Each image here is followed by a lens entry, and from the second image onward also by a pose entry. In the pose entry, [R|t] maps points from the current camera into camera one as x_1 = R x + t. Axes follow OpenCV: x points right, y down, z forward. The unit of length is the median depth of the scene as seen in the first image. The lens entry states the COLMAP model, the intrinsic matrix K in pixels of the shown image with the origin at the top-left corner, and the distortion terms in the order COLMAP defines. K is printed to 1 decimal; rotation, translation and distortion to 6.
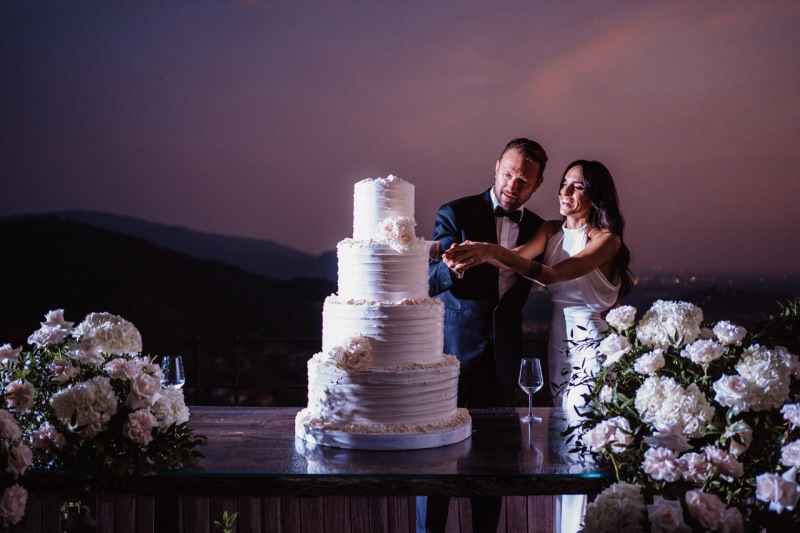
lens RADIAL K [[821.1, 0, 357.8], [0, 821.1, 255.1], [0, 0, 1]] dist [0.096269, 0.027728]
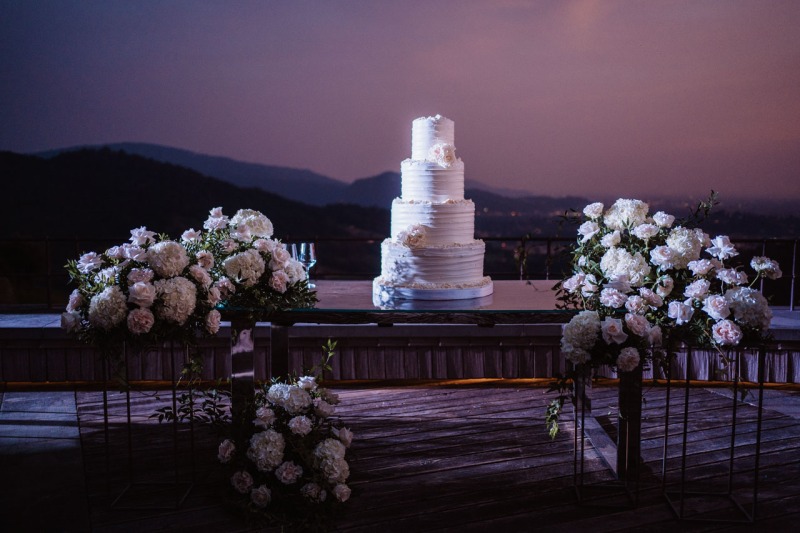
lens RADIAL K [[844.8, 0, 378.4], [0, 844.8, 245.5], [0, 0, 1]] dist [-0.002393, 0.252940]
pose [[0.999960, -0.008945, 0.000623, -0.071239], [0.008881, 0.997558, 0.069278, 0.030381], [-0.001242, -0.069270, 0.997597, -0.528716]]
